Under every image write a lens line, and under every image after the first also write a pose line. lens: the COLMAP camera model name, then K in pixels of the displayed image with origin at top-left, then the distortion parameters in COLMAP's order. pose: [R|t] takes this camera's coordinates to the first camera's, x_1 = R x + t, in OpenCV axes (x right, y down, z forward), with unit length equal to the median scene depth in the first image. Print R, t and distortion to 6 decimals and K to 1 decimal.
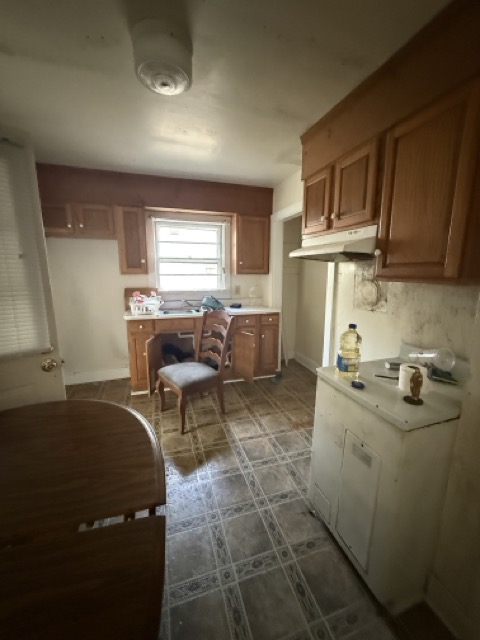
lens RADIAL K [[255.5, 0, 238.8], [0, 255.5, 319.2], [0, 0, 1]] dist [-0.002203, 0.001243]
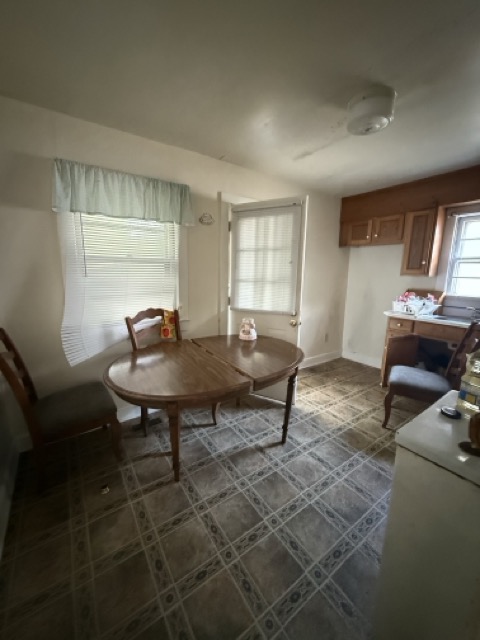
lens RADIAL K [[255.5, 0, 238.3], [0, 255.5, 319.4], [0, 0, 1]] dist [-0.002203, 0.001243]
pose [[0.285735, 0.178713, -0.941497, 0.595404], [-0.191022, 0.973363, 0.126788, 0.001109], [0.939077, 0.143619, 0.312262, 0.058723]]
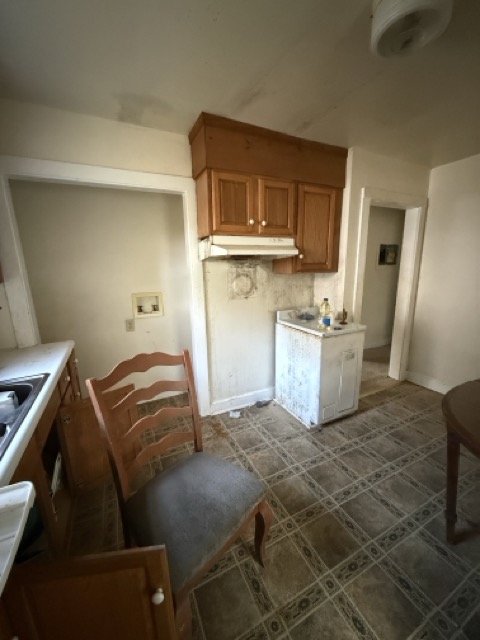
lens RADIAL K [[255.5, 0, 240.5], [0, 255.5, 318.7], [0, 0, 1]] dist [-0.002203, 0.001243]
pose [[-0.149221, -0.210758, 0.966082, -0.750845], [0.201252, 0.950097, 0.238356, -0.245181], [-0.968107, 0.229994, -0.099358, 1.143895]]
